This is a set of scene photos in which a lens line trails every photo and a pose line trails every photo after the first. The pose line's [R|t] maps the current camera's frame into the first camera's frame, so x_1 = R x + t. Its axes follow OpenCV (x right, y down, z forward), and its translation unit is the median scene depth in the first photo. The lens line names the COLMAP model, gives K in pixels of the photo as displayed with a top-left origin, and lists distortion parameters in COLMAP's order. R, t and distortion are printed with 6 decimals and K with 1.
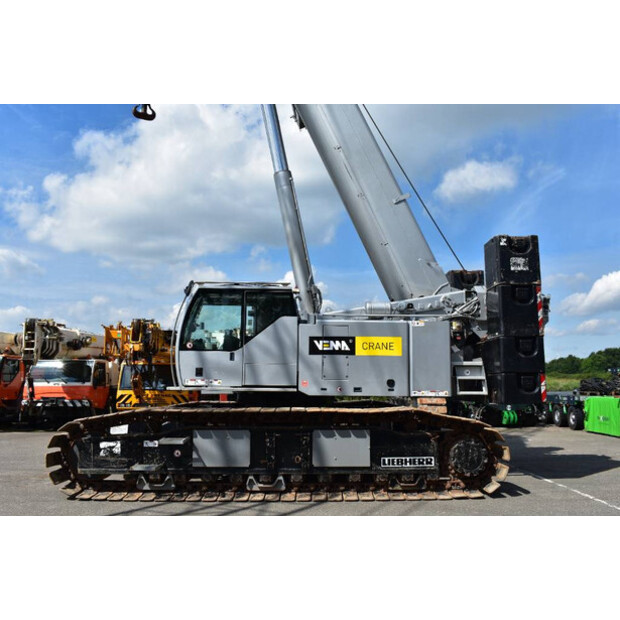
lens RADIAL K [[605.8, 0, 290.6], [0, 605.8, 310.8], [0, 0, 1]] dist [-0.017222, -0.216830]
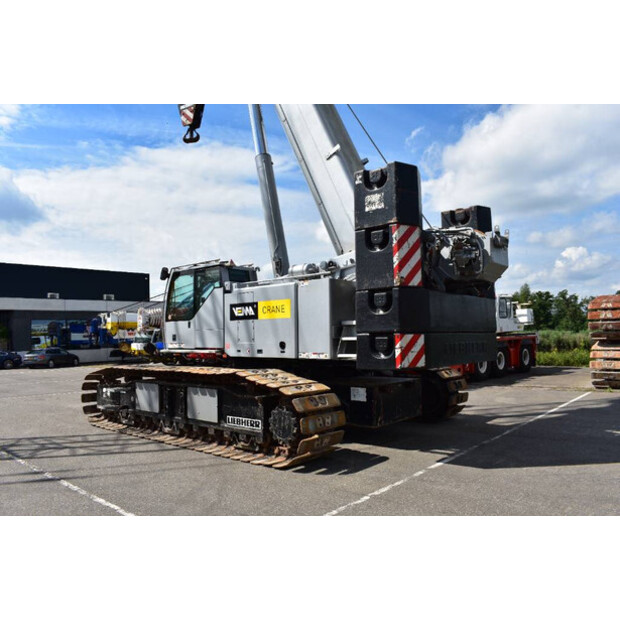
lens RADIAL K [[500.8, 0, 273.9], [0, 500.8, 321.1], [0, 0, 1]] dist [-0.110887, 0.002488]
pose [[0.718258, -0.042252, -0.694493, 0.737345], [0.106168, 0.993121, 0.049381, 0.036180], [0.687629, -0.109201, 0.717803, 0.391299]]
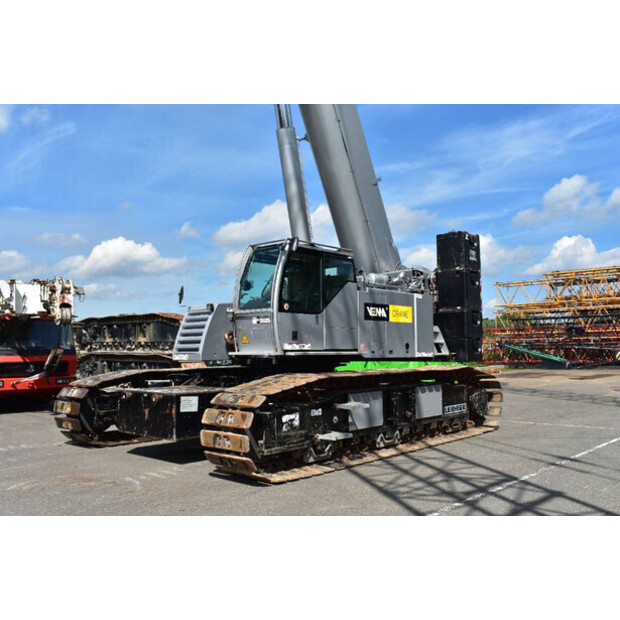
lens RADIAL K [[631.6, 0, 311.1], [0, 631.6, 328.1], [0, 0, 1]] dist [-0.005630, 0.001389]
pose [[0.659868, 0.014425, 0.751243, -0.871978], [-0.081990, 0.995228, 0.052908, 0.035790], [-0.746895, -0.096507, 0.657901, 0.337614]]
